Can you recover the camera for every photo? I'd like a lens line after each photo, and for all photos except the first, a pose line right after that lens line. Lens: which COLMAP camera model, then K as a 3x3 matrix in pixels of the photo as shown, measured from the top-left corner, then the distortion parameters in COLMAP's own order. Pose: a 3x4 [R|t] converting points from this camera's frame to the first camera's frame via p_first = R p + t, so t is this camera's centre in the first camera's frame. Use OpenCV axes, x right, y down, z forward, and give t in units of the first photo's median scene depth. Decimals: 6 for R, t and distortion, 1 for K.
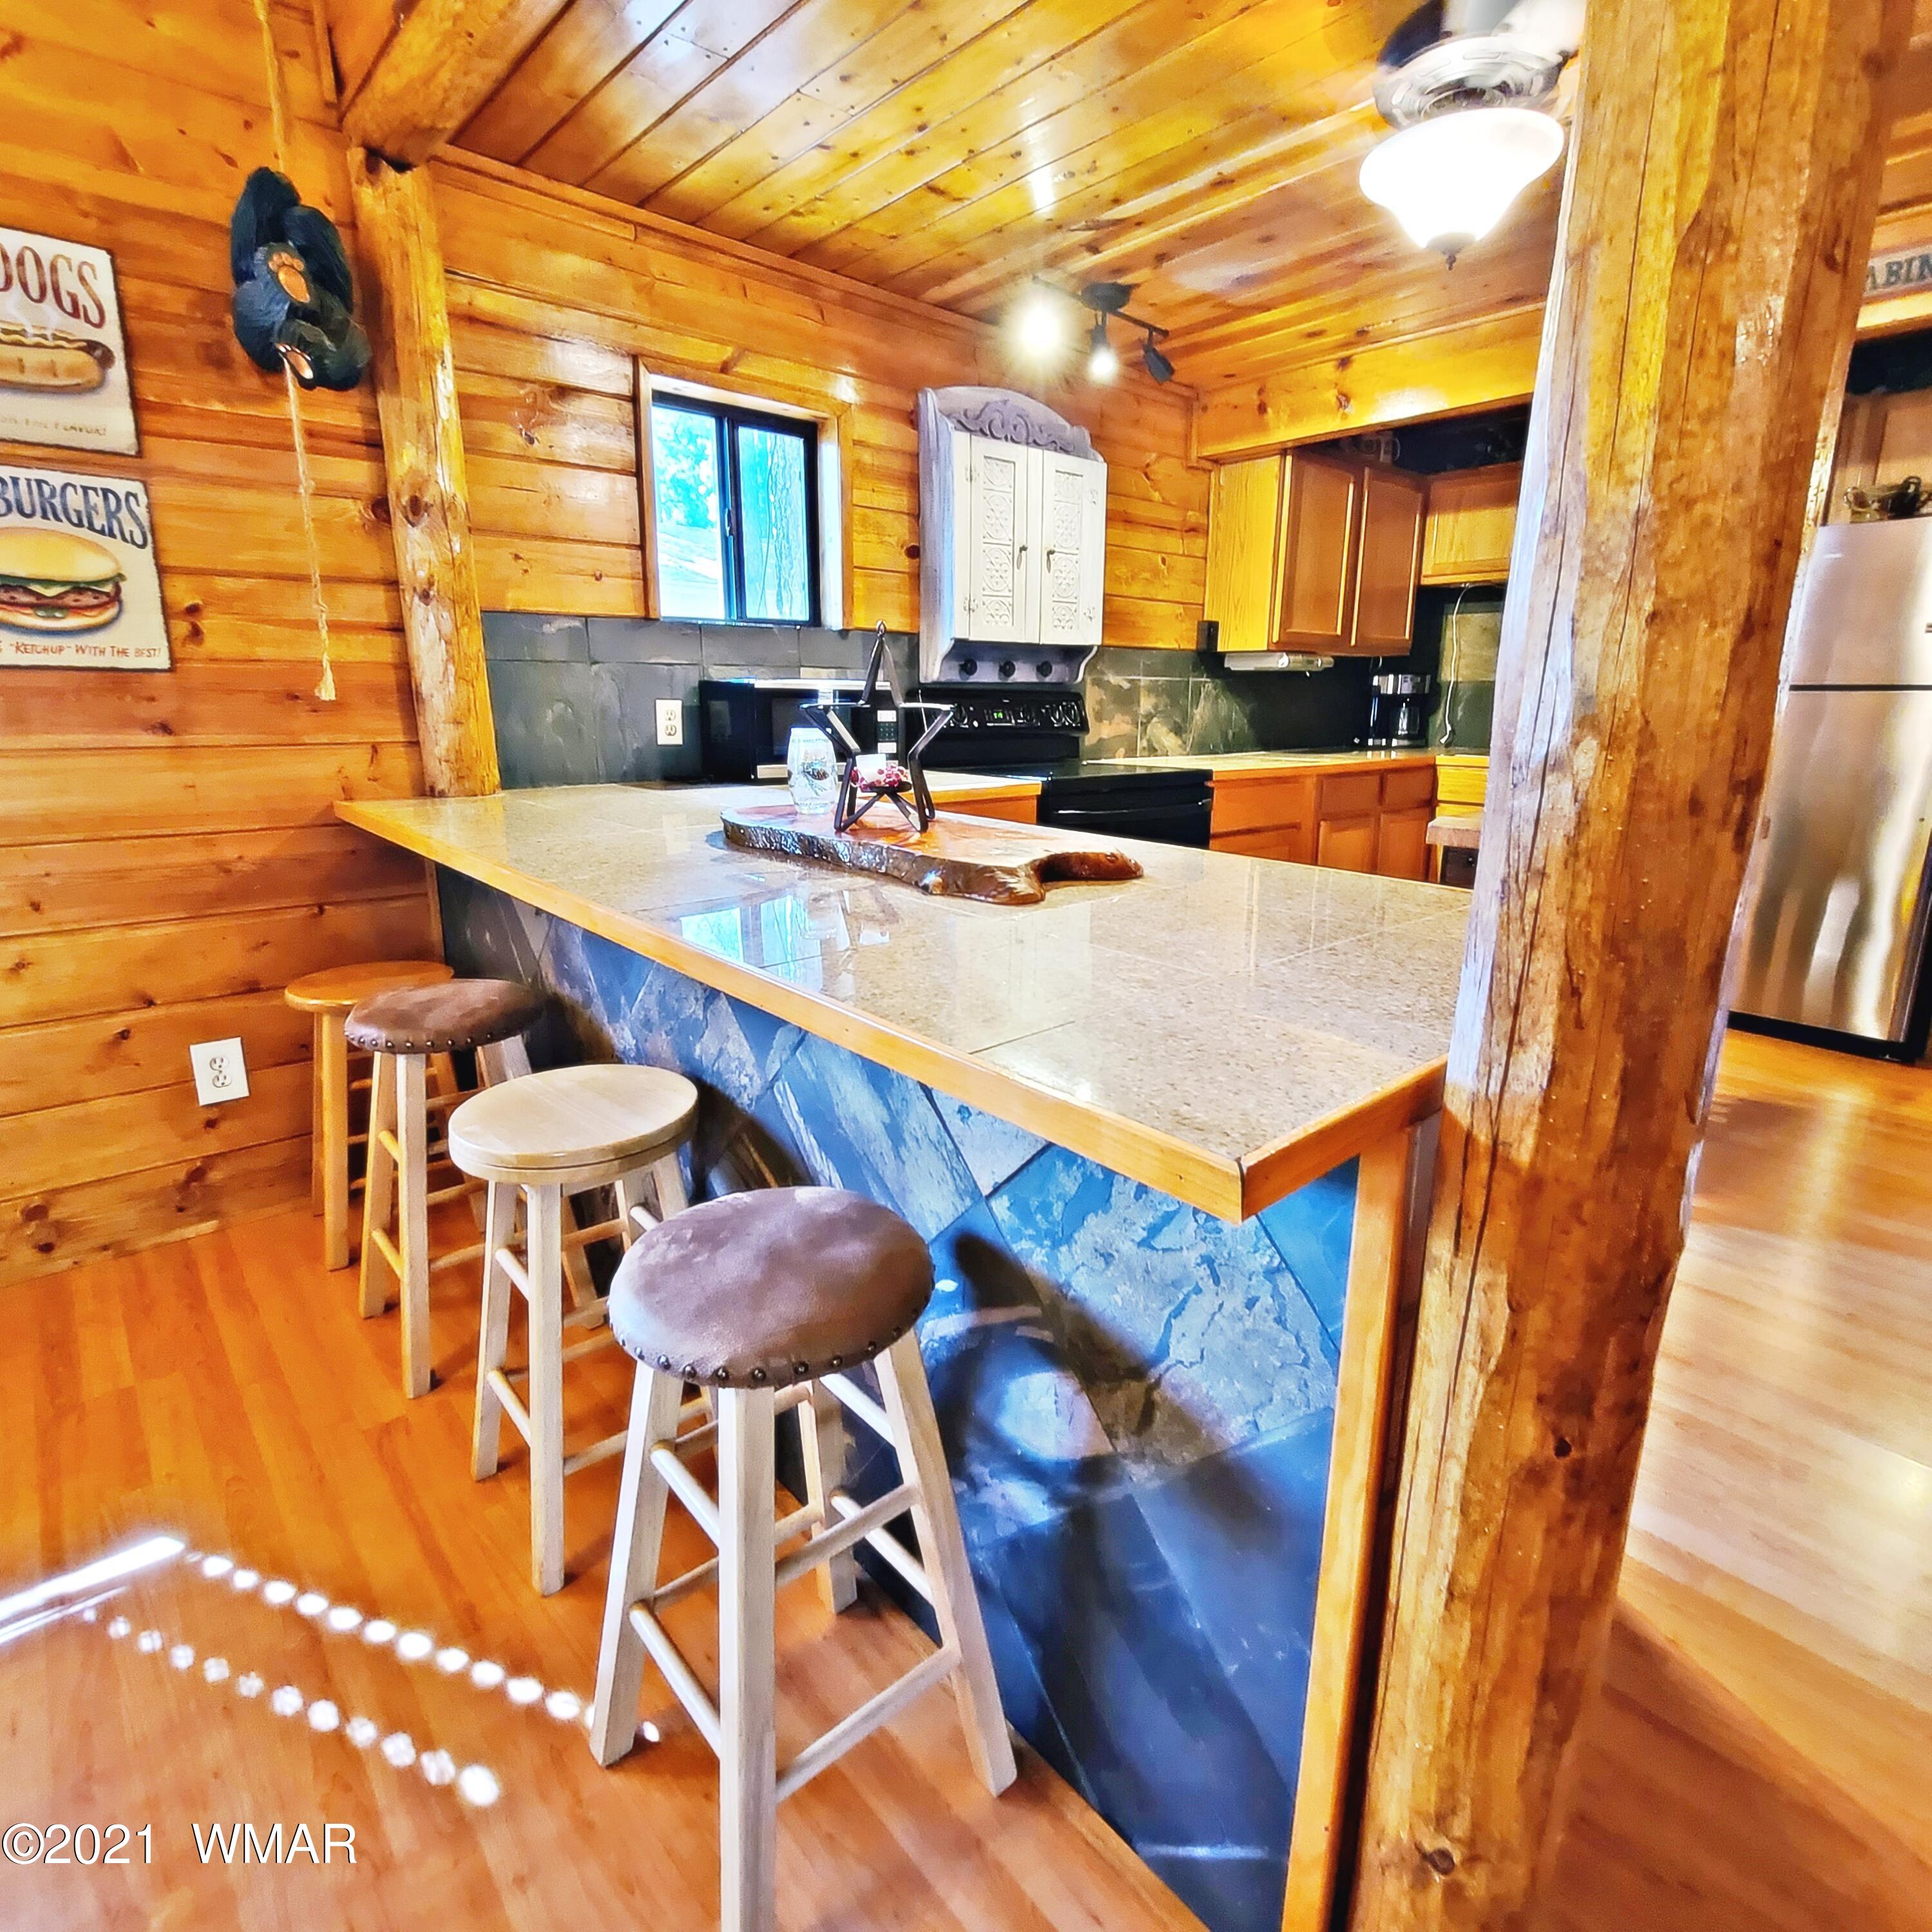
lens RADIAL K [[1060.5, 0, 978.1], [0, 1060.5, 947.8], [0, 0, 1]] dist [-0.000131, -0.000985]
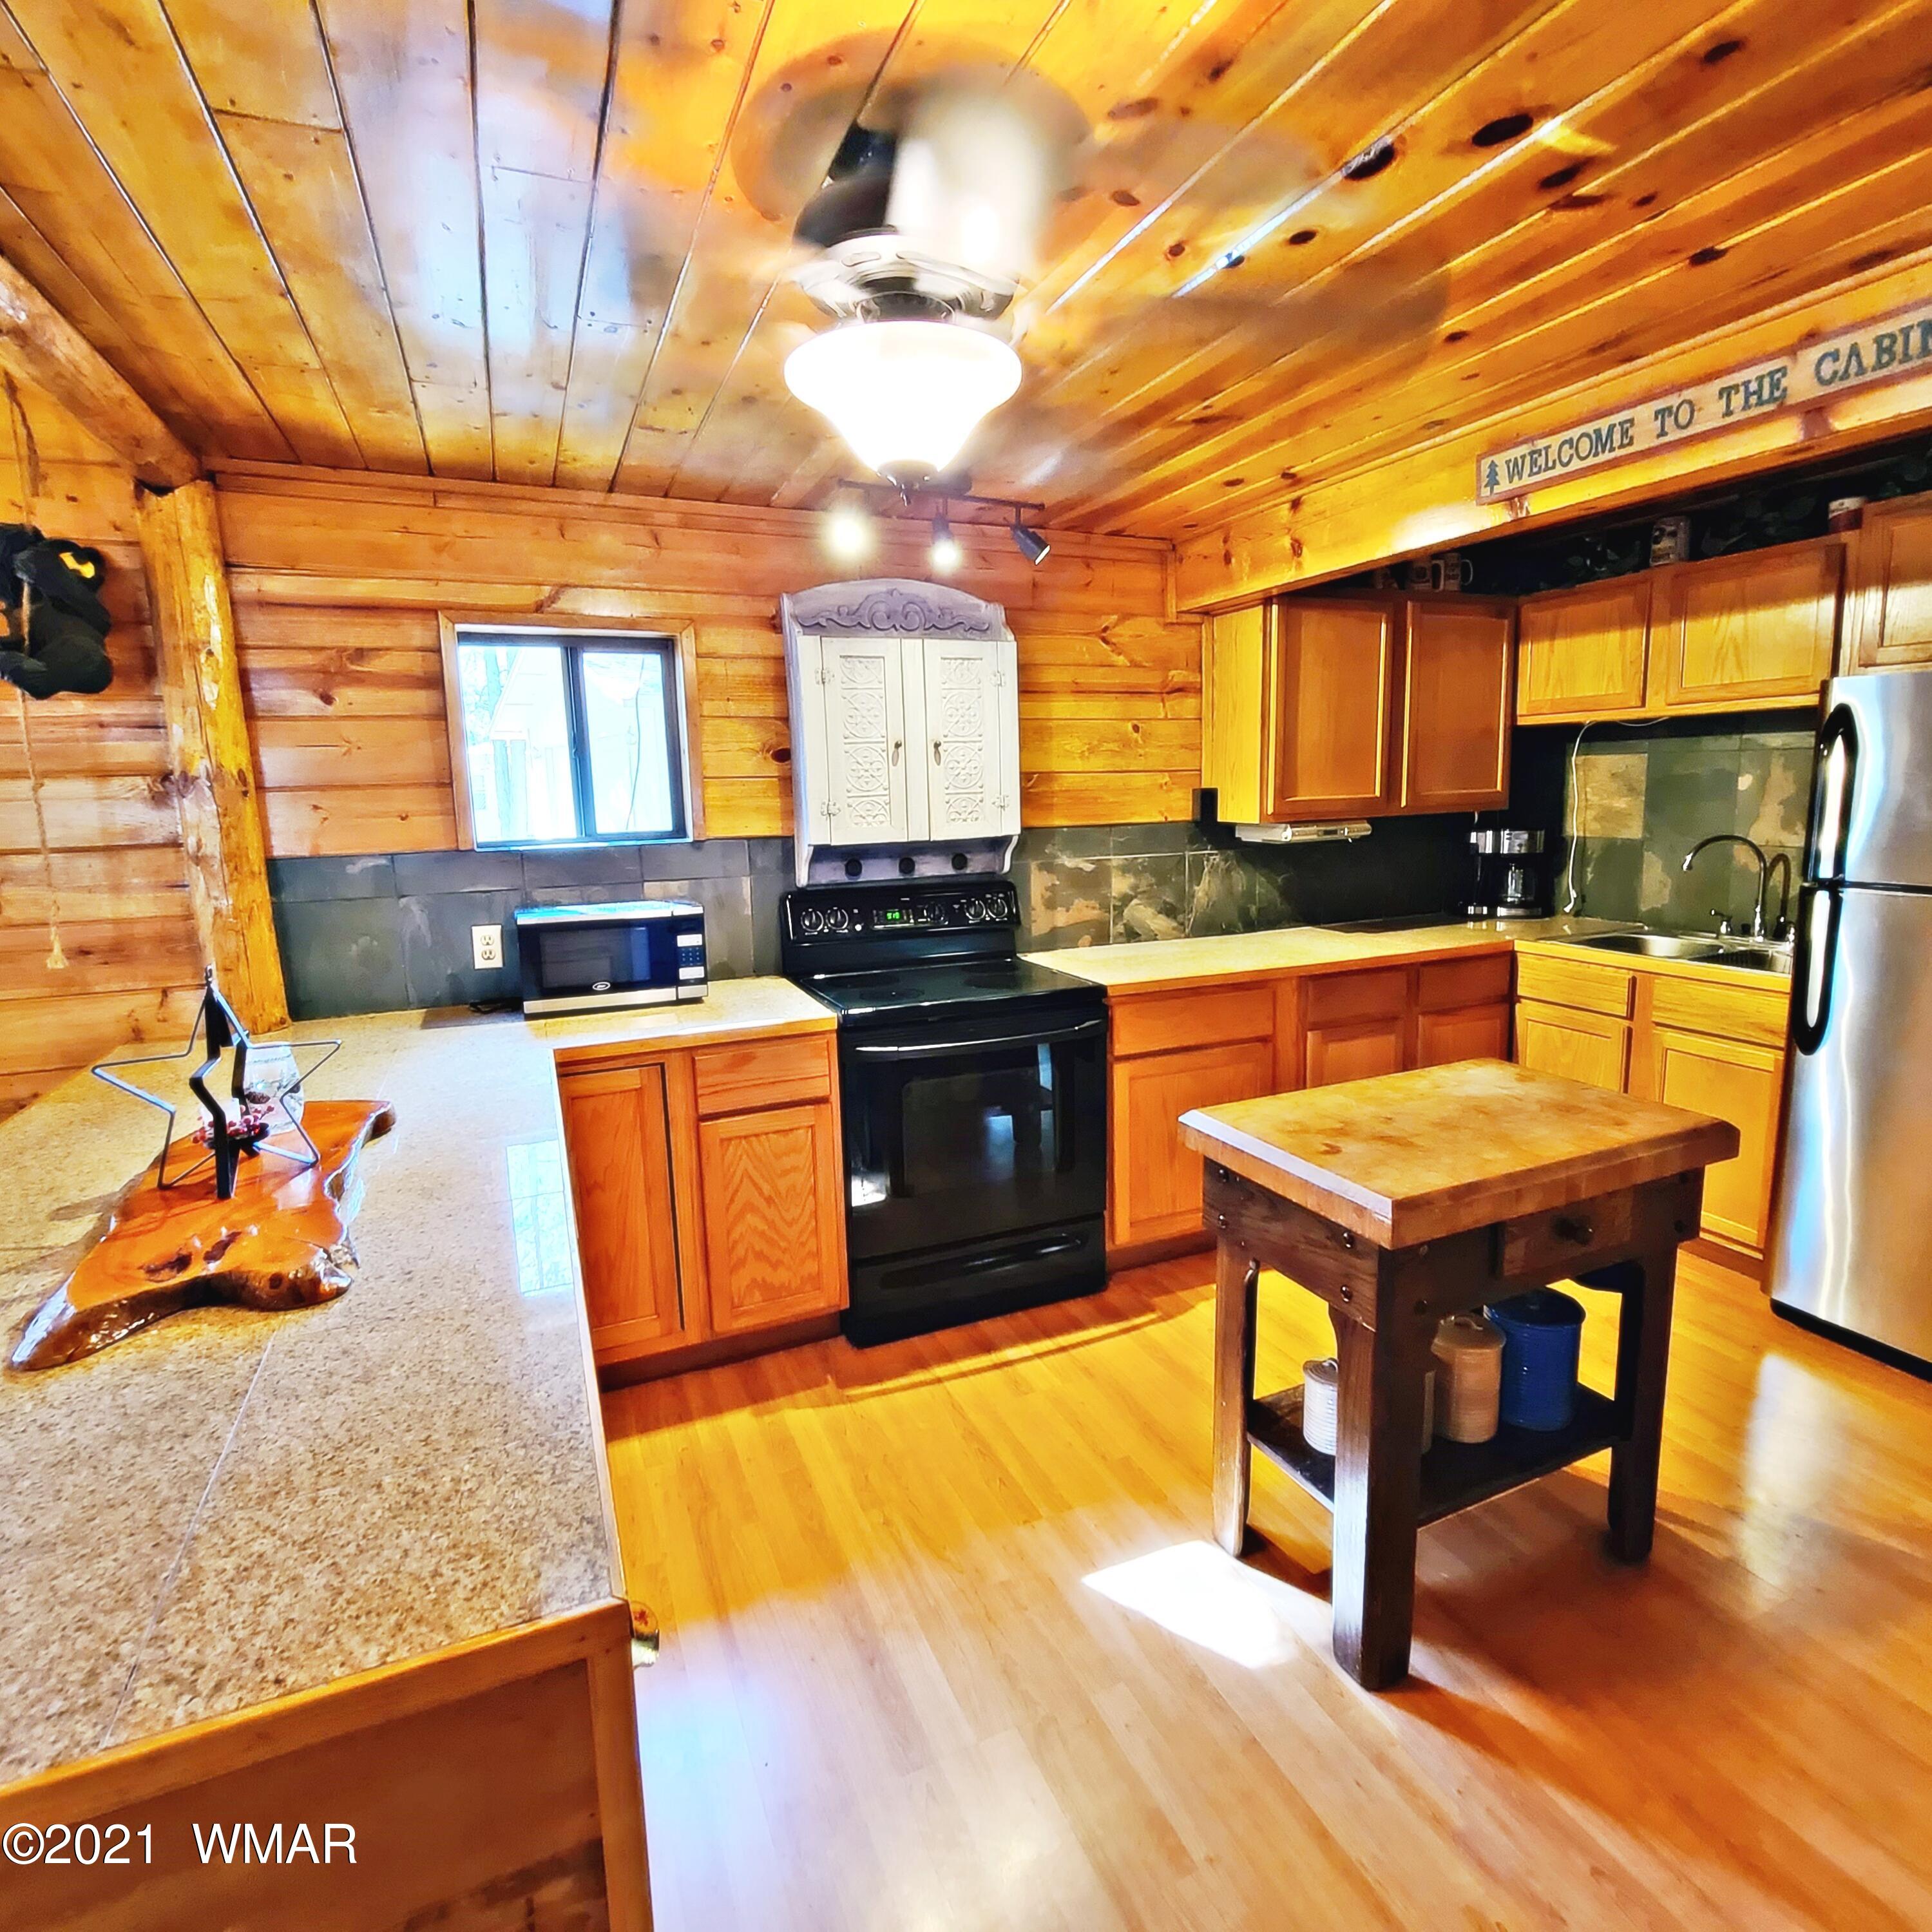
lens RADIAL K [[1060.5, 0, 978.1], [0, 1060.5, 947.8], [0, 0, 1]] dist [-0.000131, -0.000985]
pose [[0.949799, 0.020027, -0.312220, 0.369468], [-0.043652, 0.996671, -0.068864, -0.127070], [0.309801, 0.079036, 0.947511, 0.143390]]
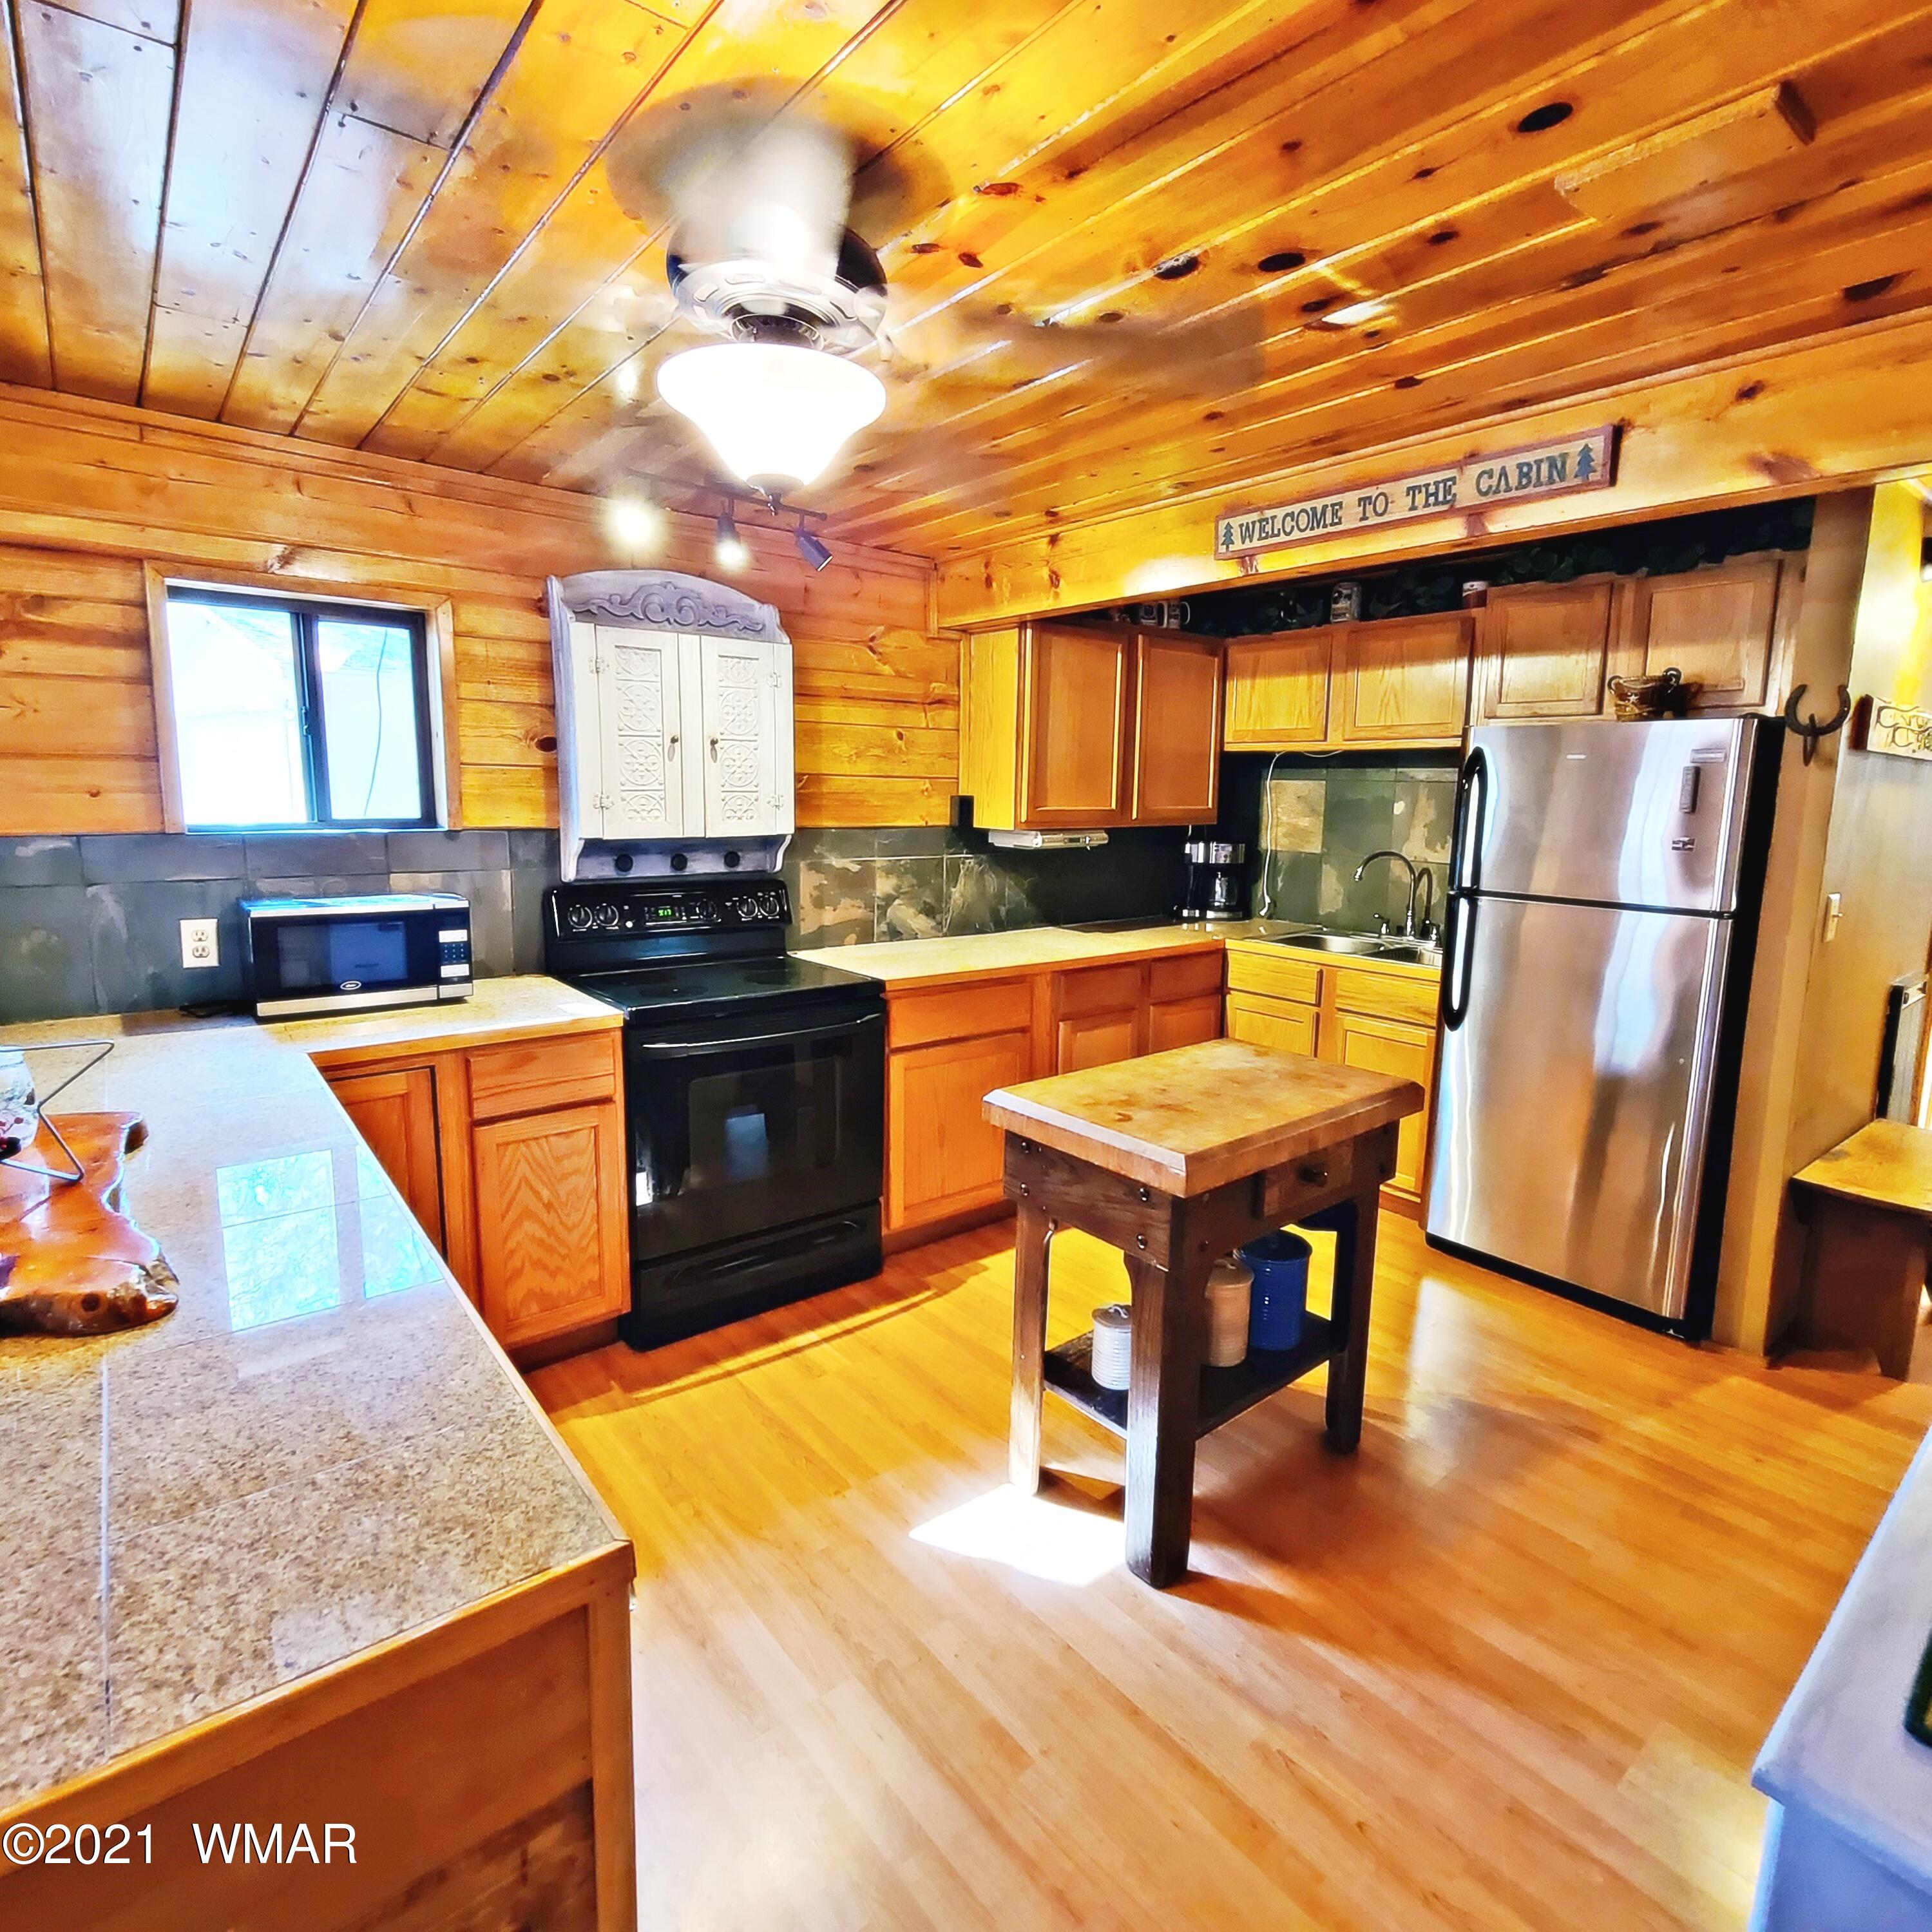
lens RADIAL K [[1060.5, 0, 978.1], [0, 1060.5, 947.8], [0, 0, 1]] dist [-0.000131, -0.000985]
pose [[0.999000, 0.018215, -0.040822, 0.318101], [-0.021517, 0.996404, -0.081953, -0.116620], [0.039182, 0.082749, 0.995800, 0.100826]]
